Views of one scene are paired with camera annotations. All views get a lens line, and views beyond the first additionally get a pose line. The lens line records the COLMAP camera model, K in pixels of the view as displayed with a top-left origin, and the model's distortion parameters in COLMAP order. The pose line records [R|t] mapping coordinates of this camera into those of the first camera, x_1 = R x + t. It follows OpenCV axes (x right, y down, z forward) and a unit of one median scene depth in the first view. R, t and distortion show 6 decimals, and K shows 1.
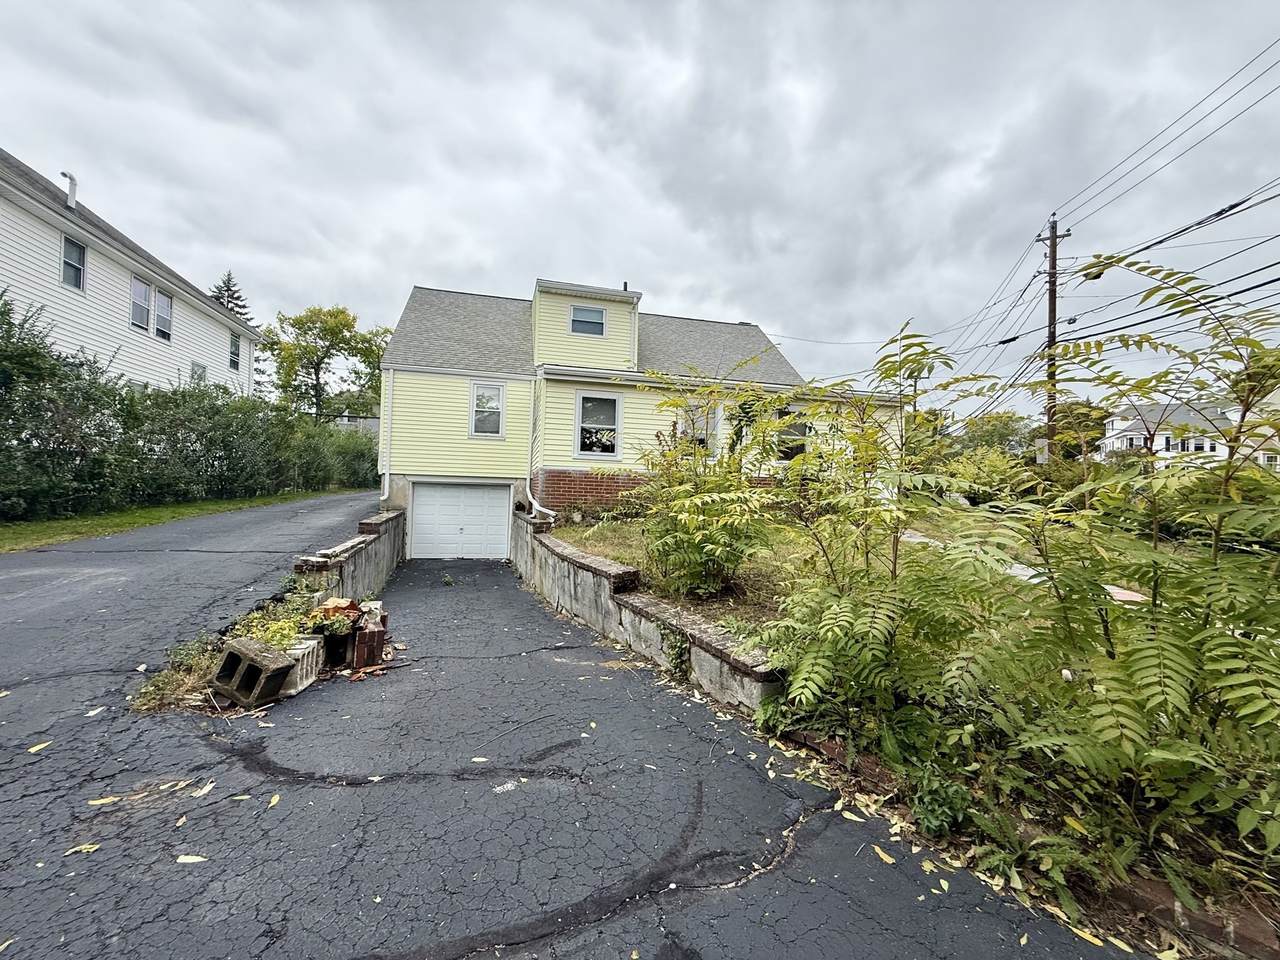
lens RADIAL K [[510.1, 0, 634.1], [0, 510.1, 479.3], [0, 0, 1]] dist [-0.000144, -0.000148]
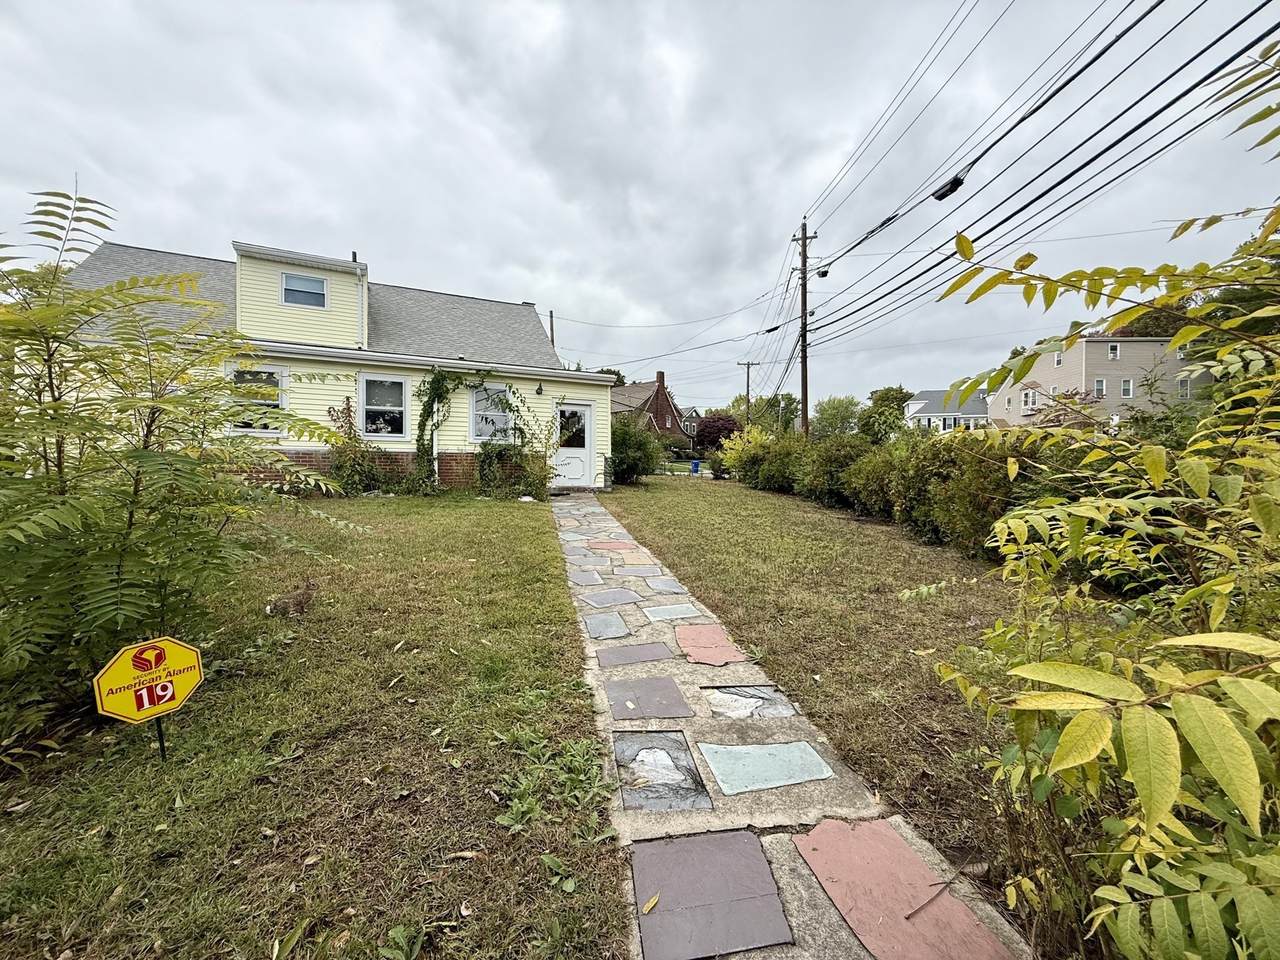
lens RADIAL K [[510.1, 0, 634.1], [0, 510.1, 479.3], [0, 0, 1]] dist [-0.000144, -0.000148]
pose [[0.977259, -0.028186, 0.210169, 0.299760], [0.021604, 0.999203, 0.033551, 0.016998], [-0.210947, -0.028247, 0.977089, -0.052838]]
